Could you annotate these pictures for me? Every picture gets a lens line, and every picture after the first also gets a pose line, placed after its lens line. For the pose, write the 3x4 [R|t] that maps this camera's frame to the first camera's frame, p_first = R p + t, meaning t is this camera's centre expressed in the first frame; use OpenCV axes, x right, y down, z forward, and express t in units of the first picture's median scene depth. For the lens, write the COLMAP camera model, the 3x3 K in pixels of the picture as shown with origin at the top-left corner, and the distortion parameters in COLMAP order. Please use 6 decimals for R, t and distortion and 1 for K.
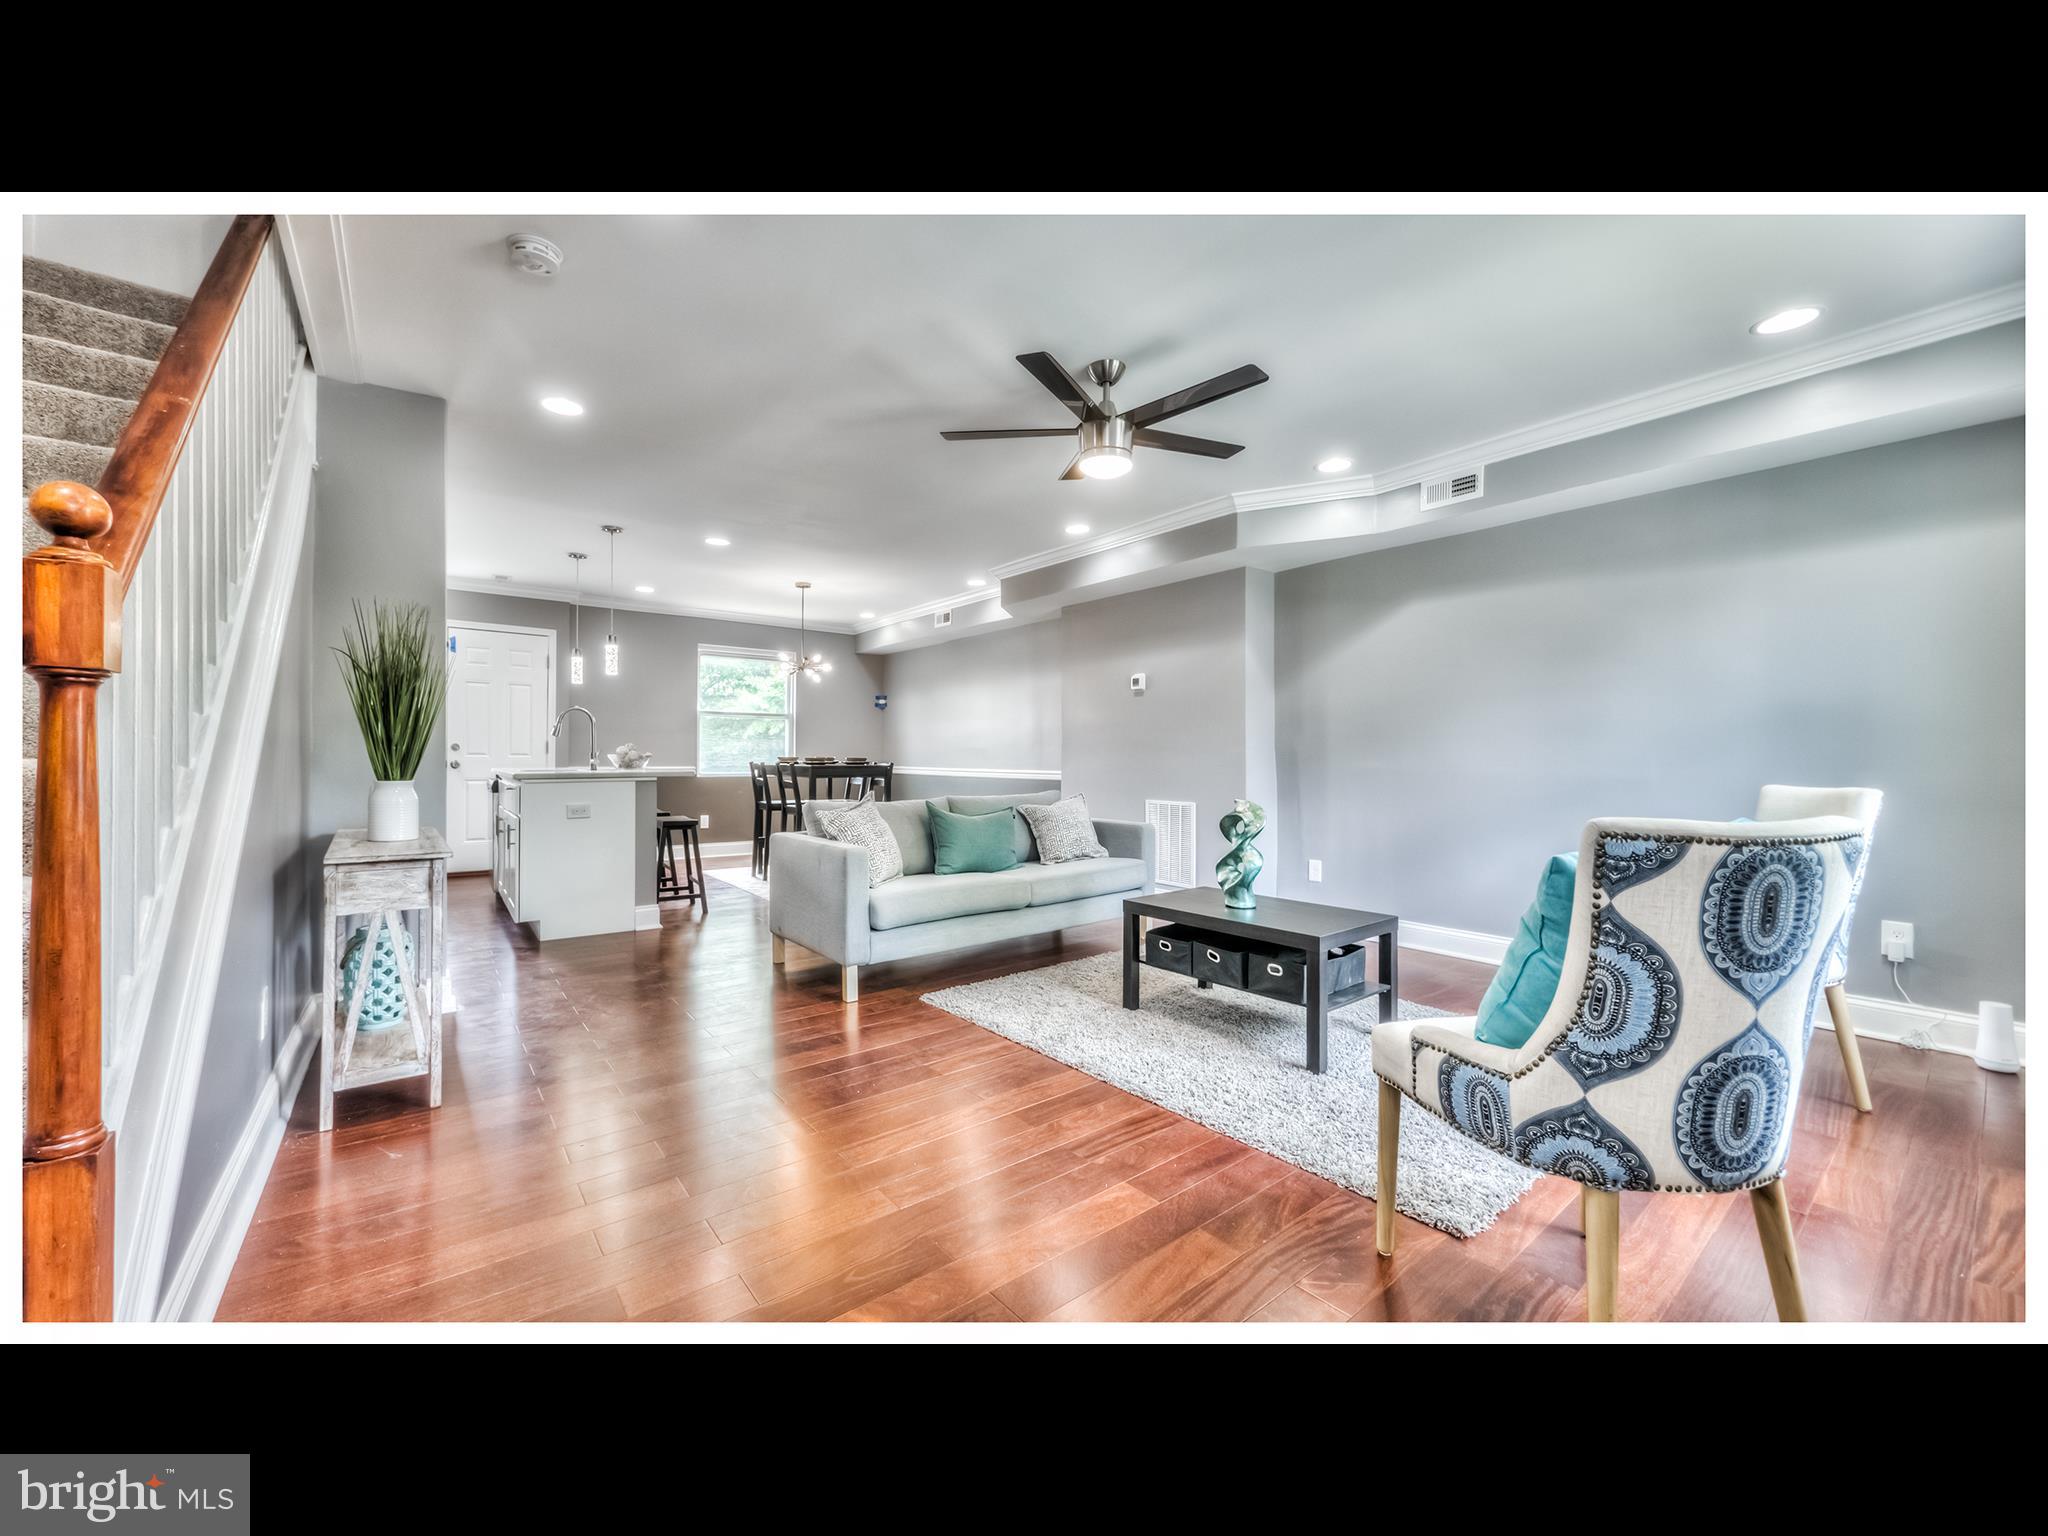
lens RADIAL K [[799.3, 0, 1023.4], [0, 799.3, 755.3], [0, 0, 1]] dist [-0.002131, -0.000676]
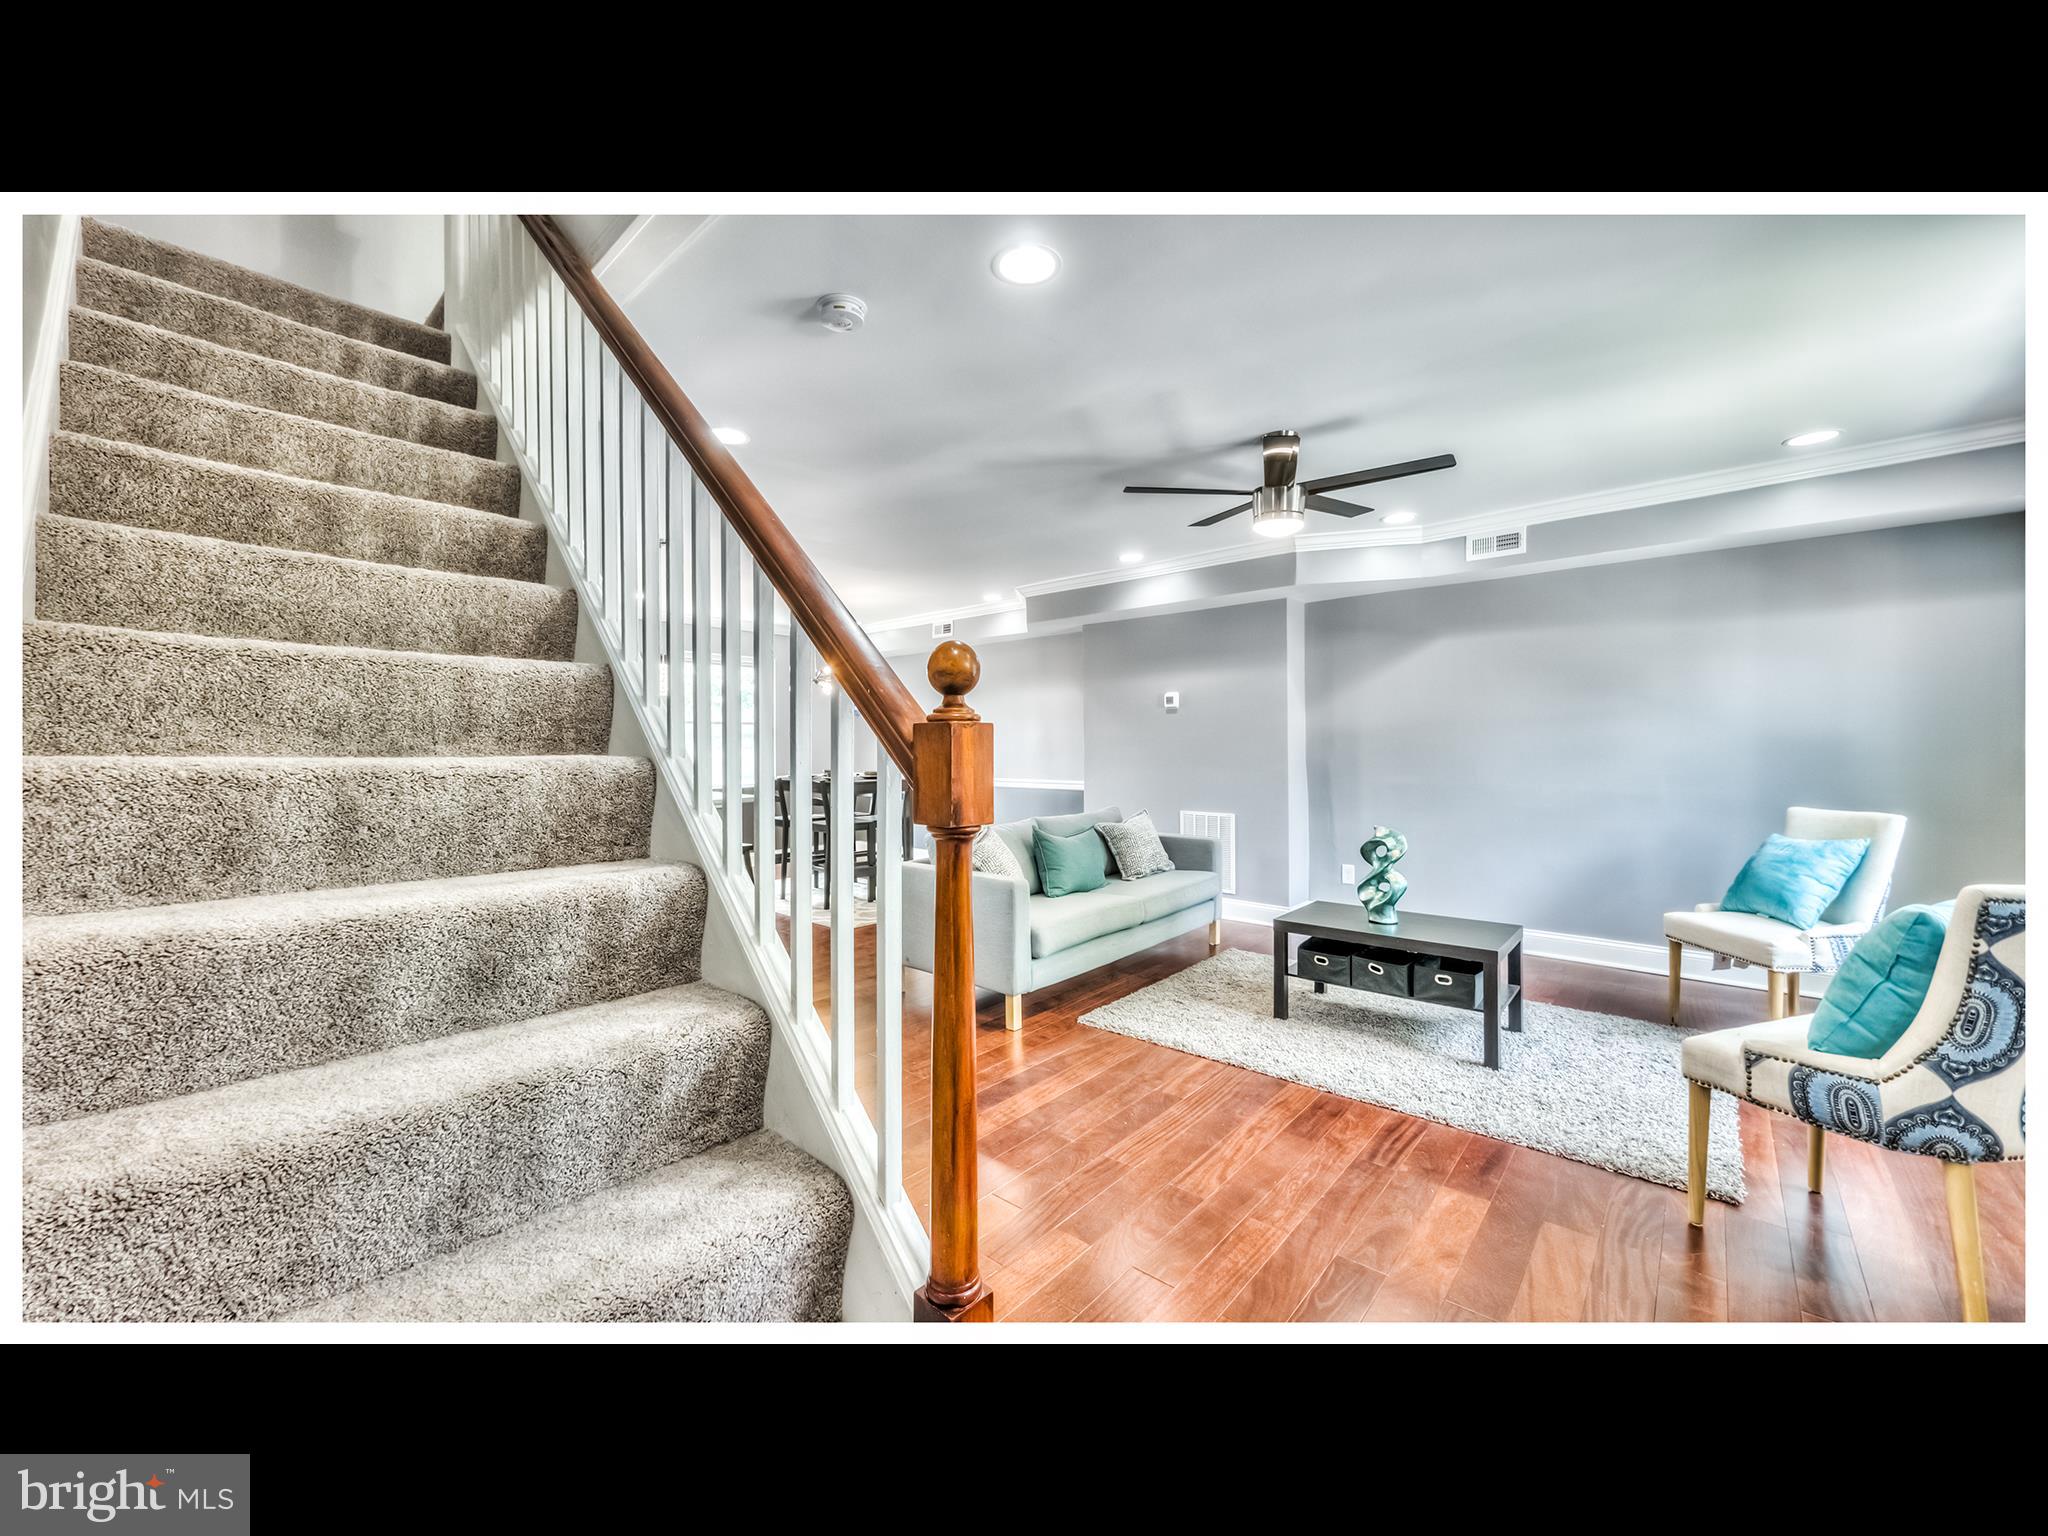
lens RADIAL K [[799.3, 0, 975.6], [0, 799.3, 740.3], [0, 0, 1]] dist [-0.002131, -0.000676]
pose [[0.985020, -0.010148, 0.172143, -0.502712], [0.009014, 0.999932, 0.007368, -0.082694], [-0.172206, -0.005706, 0.985044, -0.006015]]
